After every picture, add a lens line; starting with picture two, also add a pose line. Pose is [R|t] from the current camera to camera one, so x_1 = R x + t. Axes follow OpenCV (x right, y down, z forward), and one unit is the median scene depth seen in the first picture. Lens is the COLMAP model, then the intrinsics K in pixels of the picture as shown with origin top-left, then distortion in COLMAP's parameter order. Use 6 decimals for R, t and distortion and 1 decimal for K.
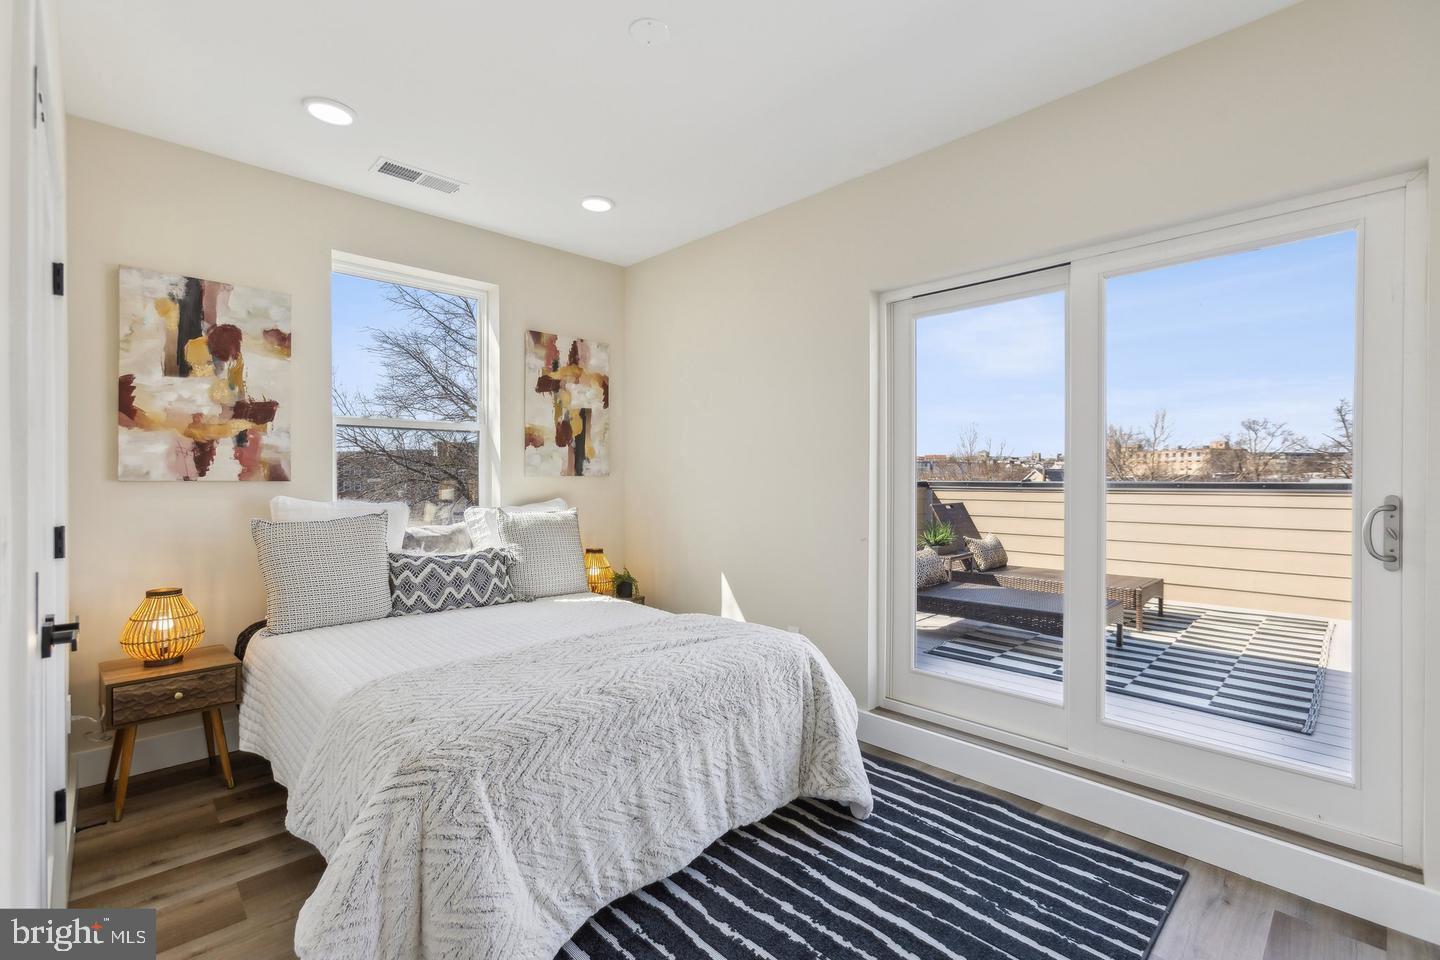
lens RADIAL K [[643.3, 0, 715.4], [0, 643.3, 479.7], [0, 0, 1]] dist [0.001988, 0.002188]
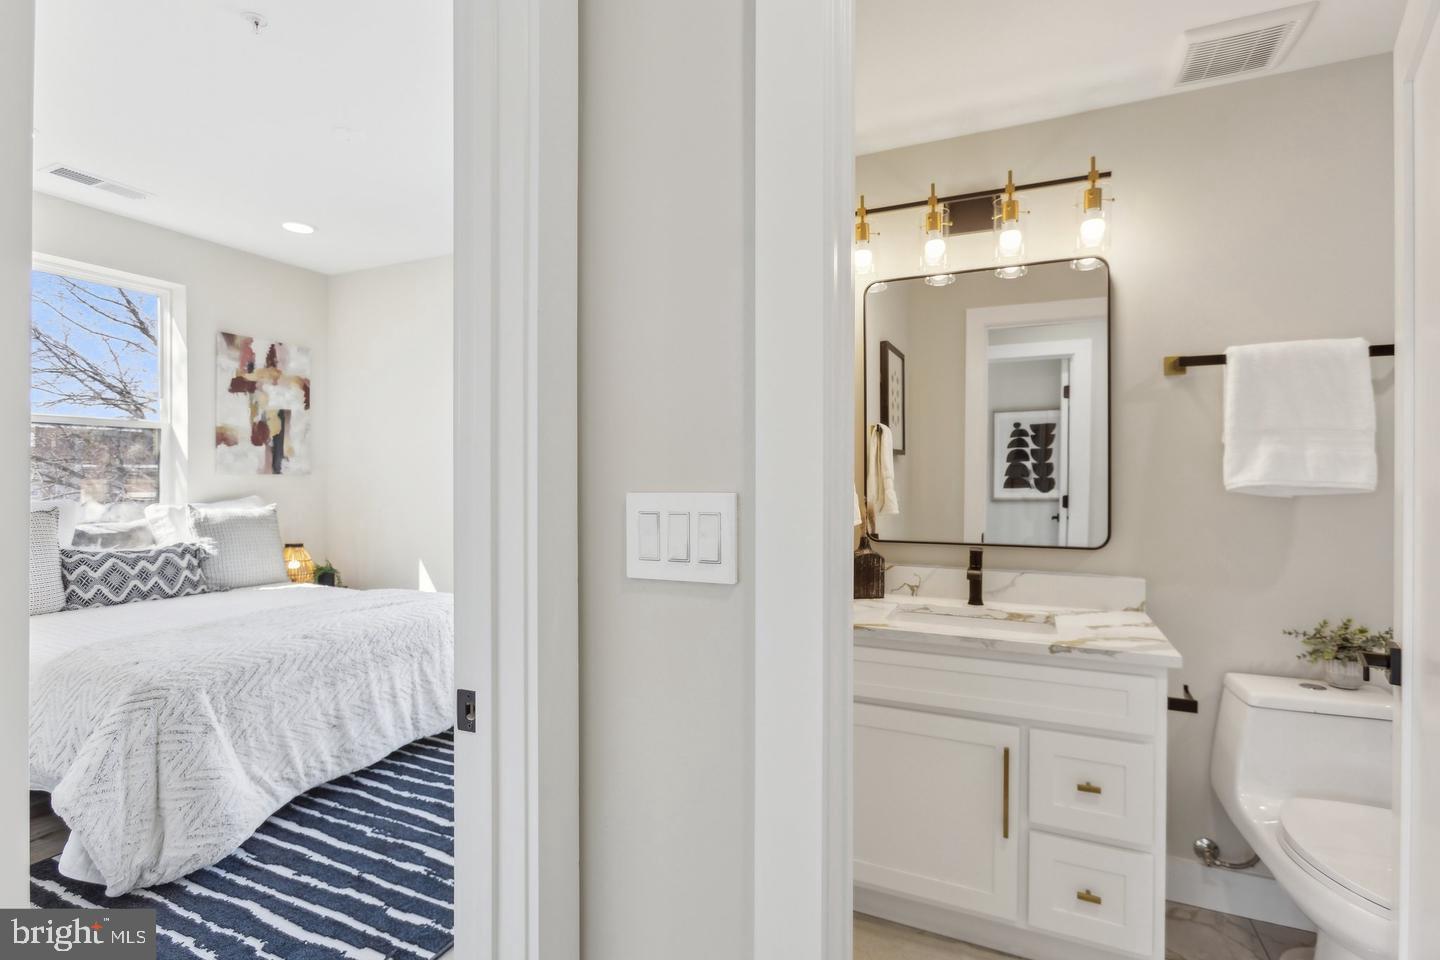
lens RADIAL K [[672.5, 0, 712.5], [0, 672.5, 480.6], [0, 0, 1]] dist [0.000209, 0.000512]
pose [[0.929236, 0.003309, 0.369471, 0.055417], [-0.003810, 0.999993, 0.000625, 0.001509], [-0.369467, -0.001988, 0.929242, -0.369459]]
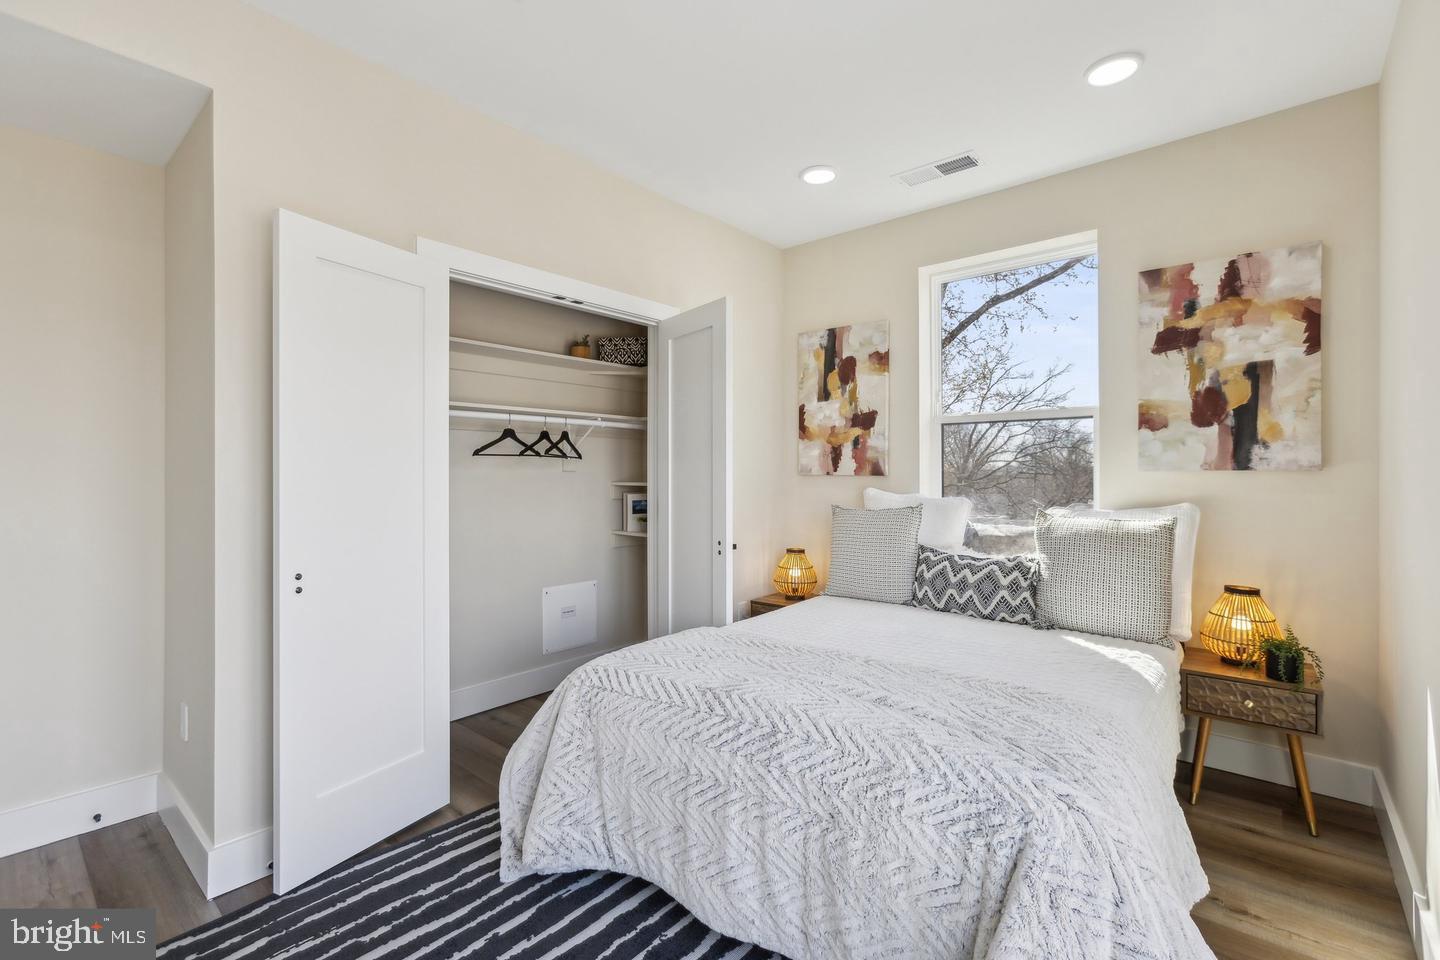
lens RADIAL K [[643.3, 0, 714.1], [0, 643.3, 469.9], [0, 0, 1]] dist [0.001988, 0.002188]
pose [[0.101438, -0.009298, -0.994798, 0.502592], [-0.009108, 0.999906, -0.010274, 0.006705], [0.994800, 0.010103, 0.101344, 0.574181]]
